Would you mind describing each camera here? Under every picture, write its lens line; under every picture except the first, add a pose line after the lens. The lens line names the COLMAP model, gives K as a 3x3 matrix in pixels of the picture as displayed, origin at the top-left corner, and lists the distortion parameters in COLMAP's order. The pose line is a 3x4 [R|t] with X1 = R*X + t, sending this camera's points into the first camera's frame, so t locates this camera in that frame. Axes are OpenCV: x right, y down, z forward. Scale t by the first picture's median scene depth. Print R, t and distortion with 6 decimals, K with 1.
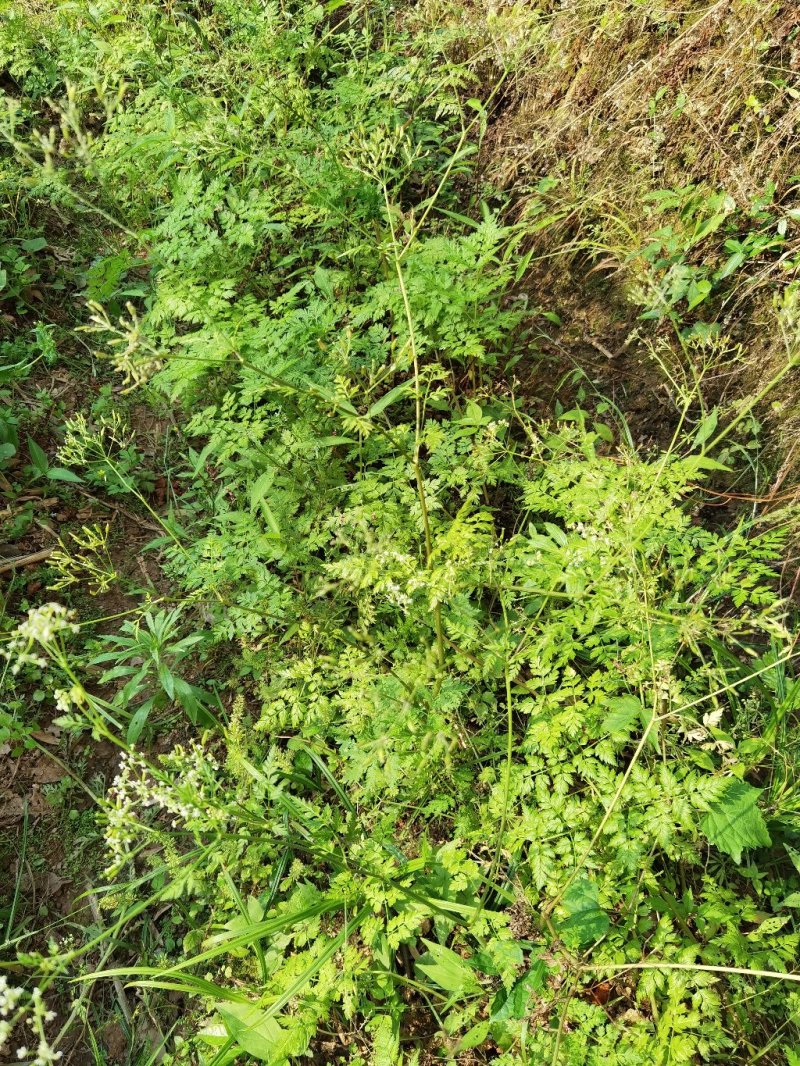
lens RADIAL K [[876.6, 0, 401.1], [0, 876.6, 532.2], [0, 0, 1]] dist [-0.006021, 0.003730]
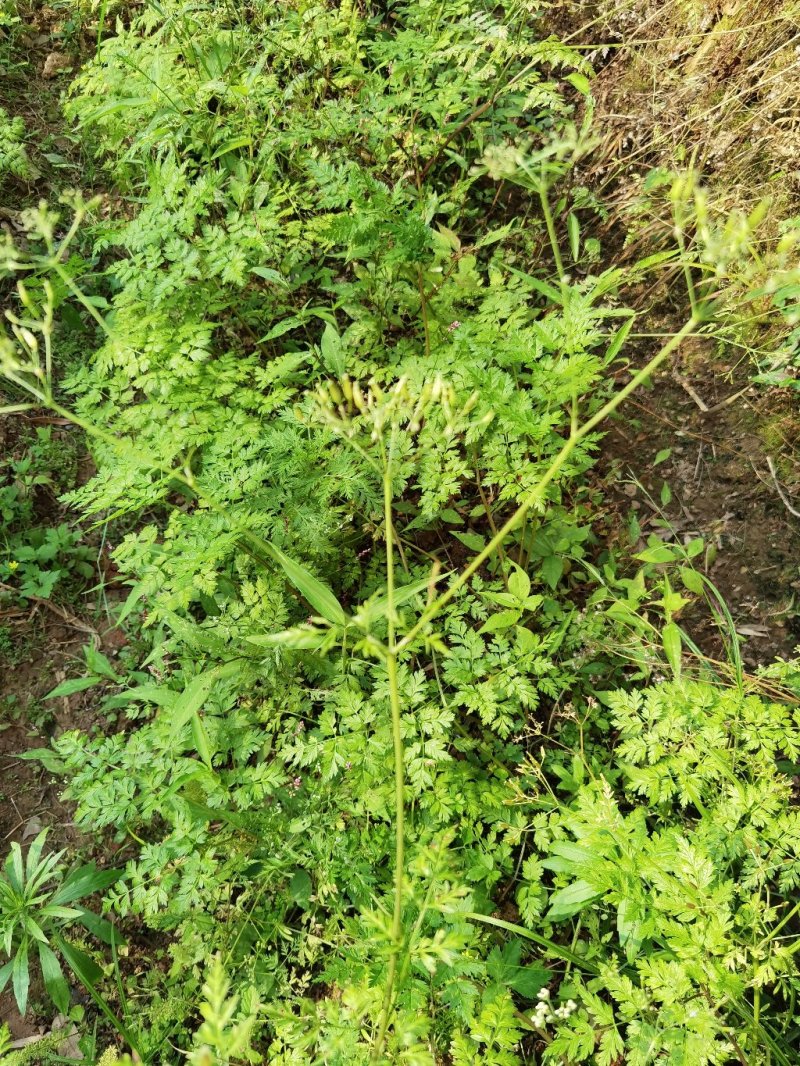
lens RADIAL K [[876.6, 0, 398.7], [0, 876.6, 533.7], [0, 0, 1]] dist [-0.006021, 0.003730]
pose [[0.991617, 0.124522, -0.034493, 0.006881], [-0.120089, 0.986689, 0.109647, -0.223134], [0.047688, -0.104586, 0.993372, 0.282288]]
